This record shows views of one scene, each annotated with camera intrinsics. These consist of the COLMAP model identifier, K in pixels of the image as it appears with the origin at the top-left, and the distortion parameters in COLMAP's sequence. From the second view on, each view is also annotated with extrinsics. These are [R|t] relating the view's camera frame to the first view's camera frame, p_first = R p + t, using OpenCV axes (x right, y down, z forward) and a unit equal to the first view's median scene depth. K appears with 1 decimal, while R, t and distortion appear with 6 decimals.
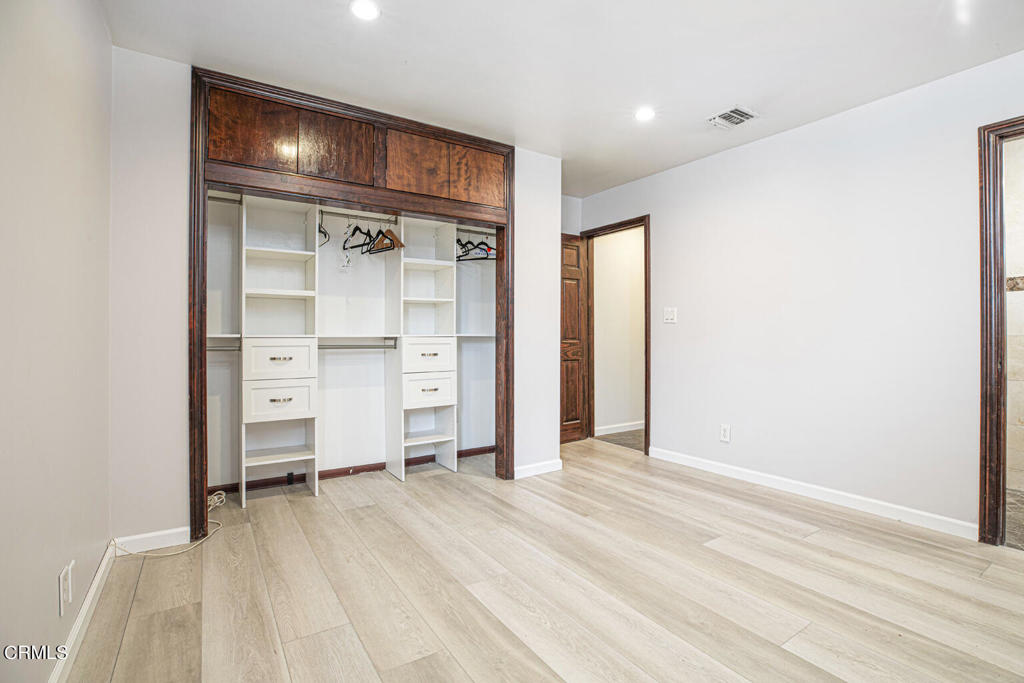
lens RADIAL K [[466.0, 0, 518.9], [0, 466.0, 339.3], [0, 0, 1]] dist [0.000544, -0.000028]
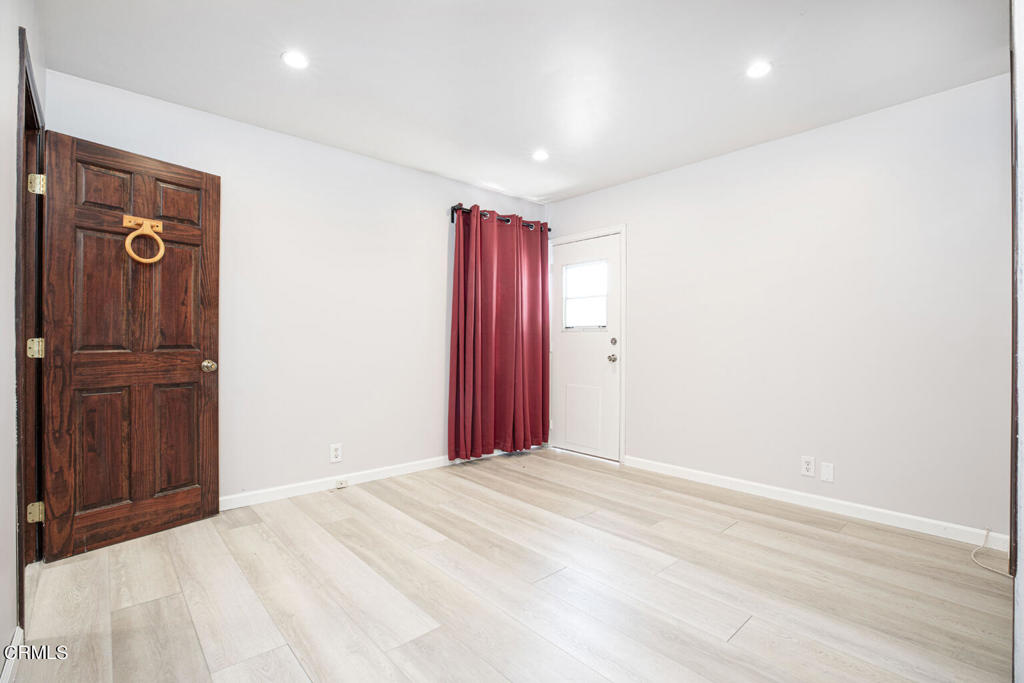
lens RADIAL K [[466.0, 0, 518.9], [0, 466.0, 339.3], [0, 0, 1]] dist [0.000544, -0.000028]
pose [[-0.987272, -0.010349, -0.158703, 0.431004], [-0.010644, 0.999943, 0.001009, -0.015614], [0.158684, 0.002685, -0.987326, 1.909668]]
